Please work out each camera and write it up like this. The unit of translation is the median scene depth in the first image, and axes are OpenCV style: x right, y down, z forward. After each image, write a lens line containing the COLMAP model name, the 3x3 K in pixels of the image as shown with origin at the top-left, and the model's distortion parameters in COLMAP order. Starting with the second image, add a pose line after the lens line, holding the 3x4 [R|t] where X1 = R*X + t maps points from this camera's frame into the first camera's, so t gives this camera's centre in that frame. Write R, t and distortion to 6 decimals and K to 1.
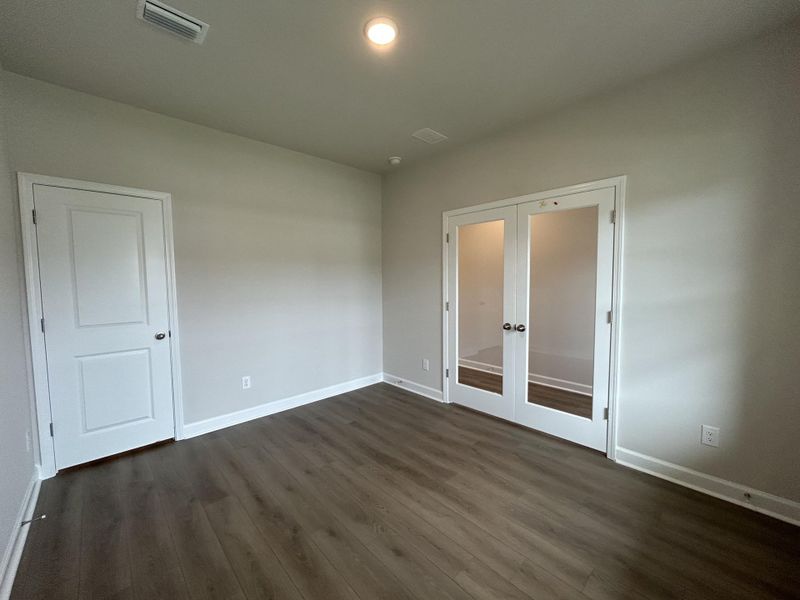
lens RADIAL K [[321.8, 0, 402.1], [0, 321.8, 300.7], [0, 0, 1]] dist [-0.002813, 0.001456]
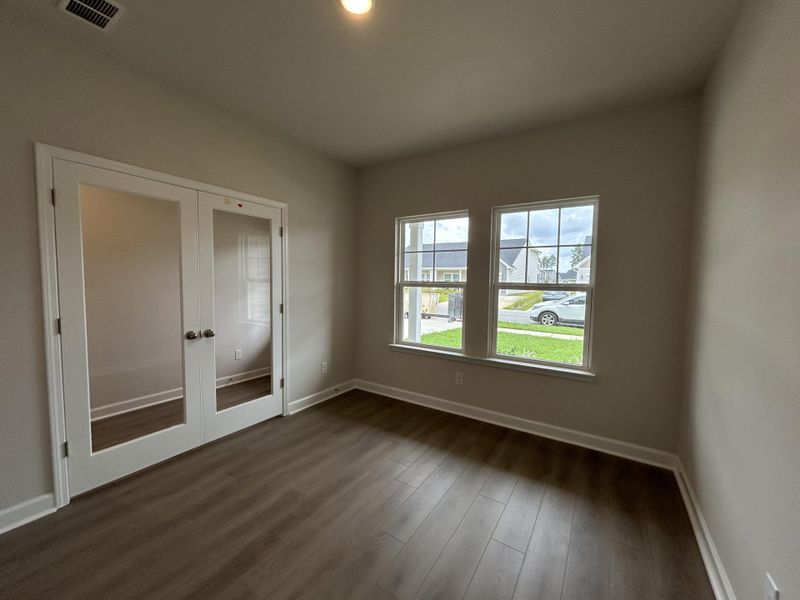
lens RADIAL K [[321.8, 0, 399.1], [0, 321.8, 297.3], [0, 0, 1]] dist [-0.002813, 0.001456]
pose [[-0.227836, -0.048581, 0.972487, -0.663190], [0.046856, 0.997050, 0.060785, -0.046733], [-0.972571, 0.059416, -0.224888, 0.751532]]
